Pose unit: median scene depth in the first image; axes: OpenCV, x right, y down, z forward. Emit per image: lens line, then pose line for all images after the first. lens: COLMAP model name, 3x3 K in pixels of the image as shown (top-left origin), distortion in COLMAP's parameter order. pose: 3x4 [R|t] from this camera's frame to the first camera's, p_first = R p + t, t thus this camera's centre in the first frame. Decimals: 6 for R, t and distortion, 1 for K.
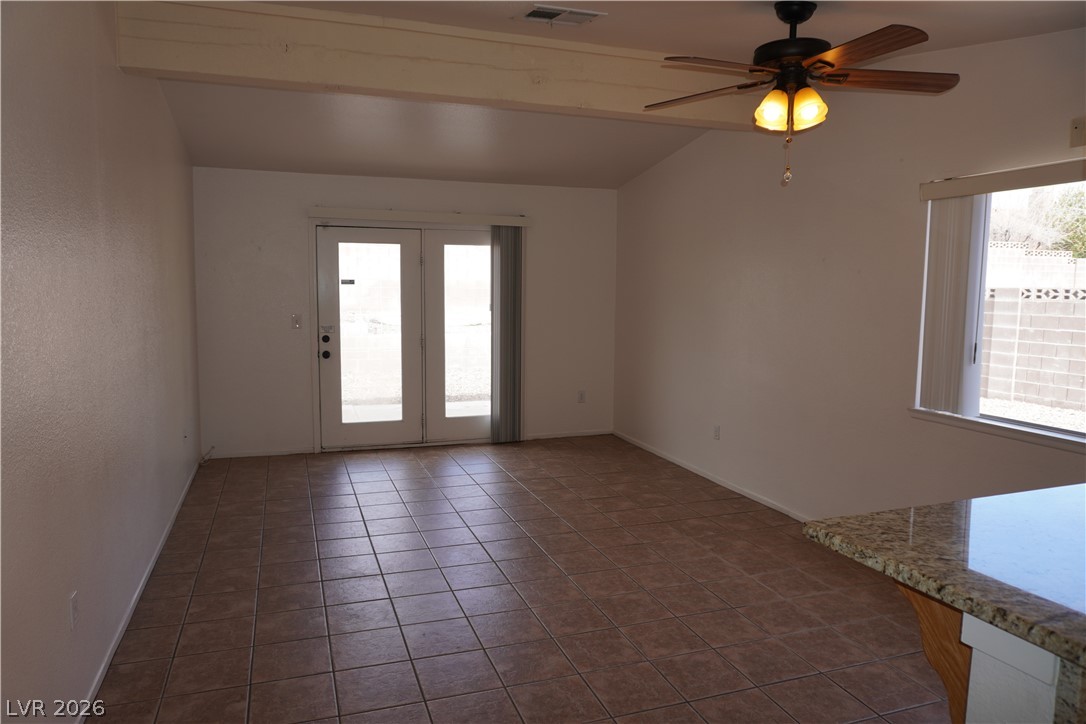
lens RADIAL K [[724.8, 0, 545.0], [0, 724.8, 362.3], [0, 0, 1]] dist [-0.036447, 0.012738]
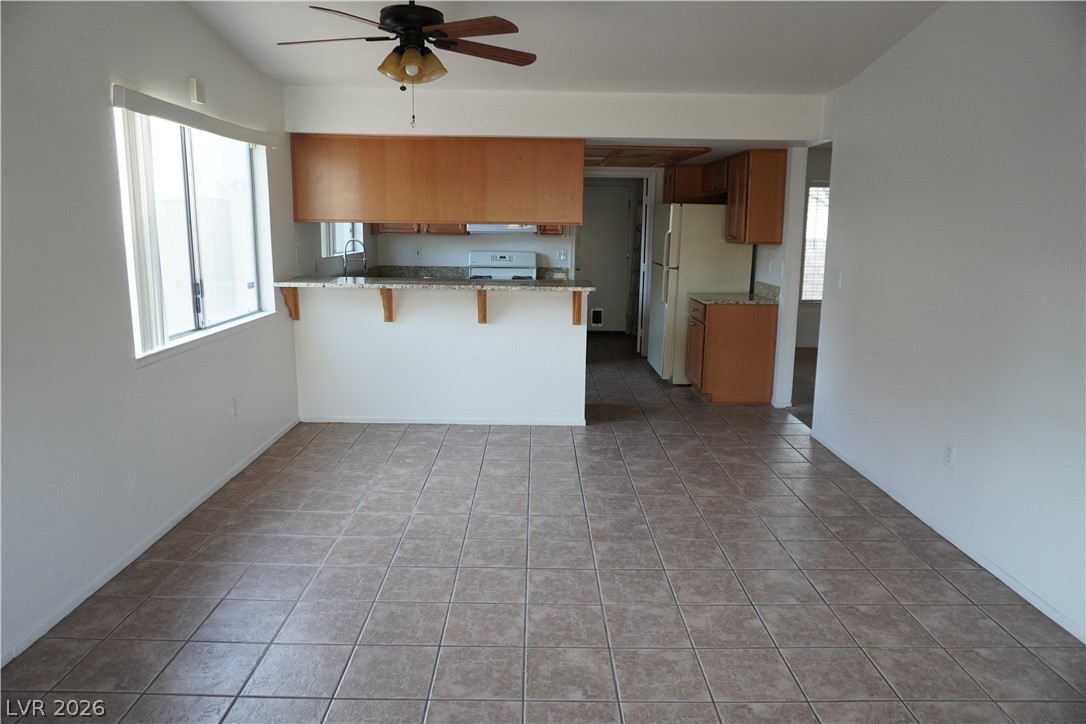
lens RADIAL K [[724.8, 0, 542.8], [0, 724.8, 361.1], [0, 0, 1]] dist [-0.036447, 0.012738]
pose [[-0.944673, -0.082918, 0.317360, -0.250754], [0.011255, 0.958758, 0.284002, -0.201859], [-0.327821, 0.271861, -0.904779, 1.954284]]
